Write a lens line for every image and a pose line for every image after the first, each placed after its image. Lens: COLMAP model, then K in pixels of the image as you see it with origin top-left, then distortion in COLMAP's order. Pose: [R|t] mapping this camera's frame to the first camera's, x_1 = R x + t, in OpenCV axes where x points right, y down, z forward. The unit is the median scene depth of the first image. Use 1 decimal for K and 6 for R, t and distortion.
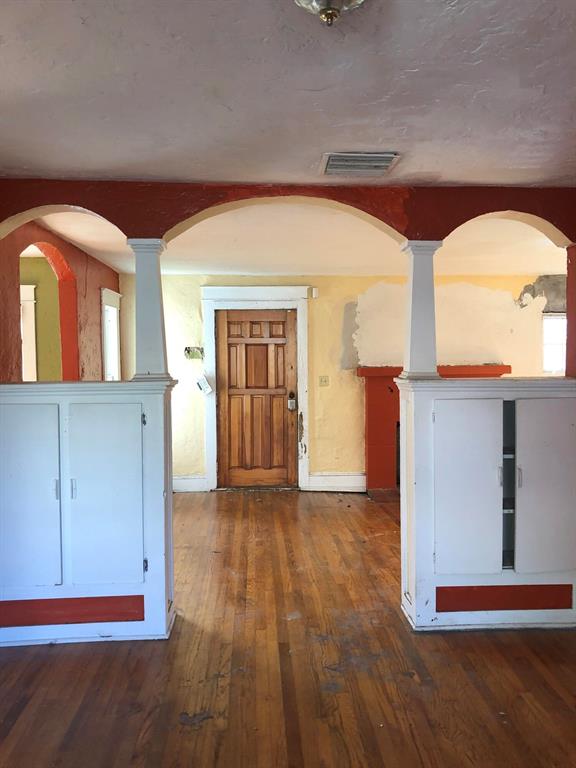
lens RADIAL K [[630.3, 0, 288.0], [0, 630.3, 384.0], [0, 0, 1]] dist [0.126693, 0.001164]
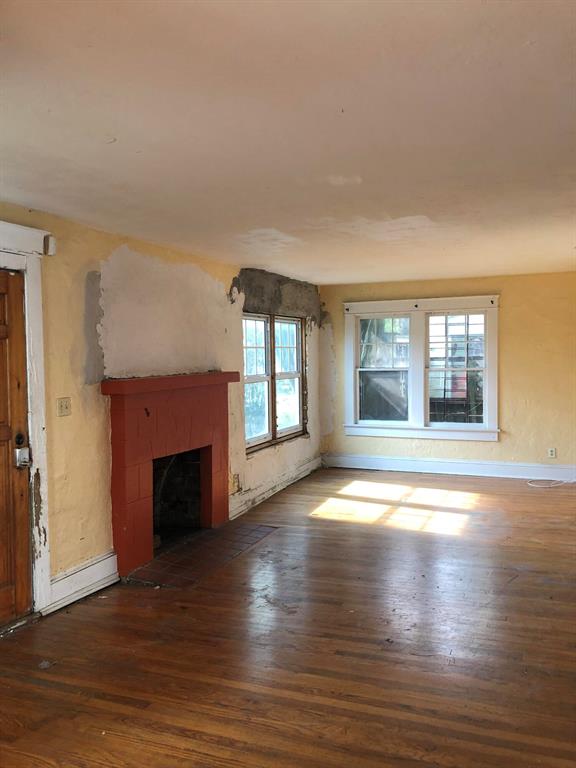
lens RADIAL K [[634.7, 0, 288.0], [0, 634.7, 384.0], [0, 0, 1]] dist [0.008258, 0.003938]
pose [[0.432809, -0.040068, 0.900595, -0.362411], [0.059038, 0.998127, 0.016035, -0.022081], [-0.899551, 0.046230, 0.434364, 0.577056]]
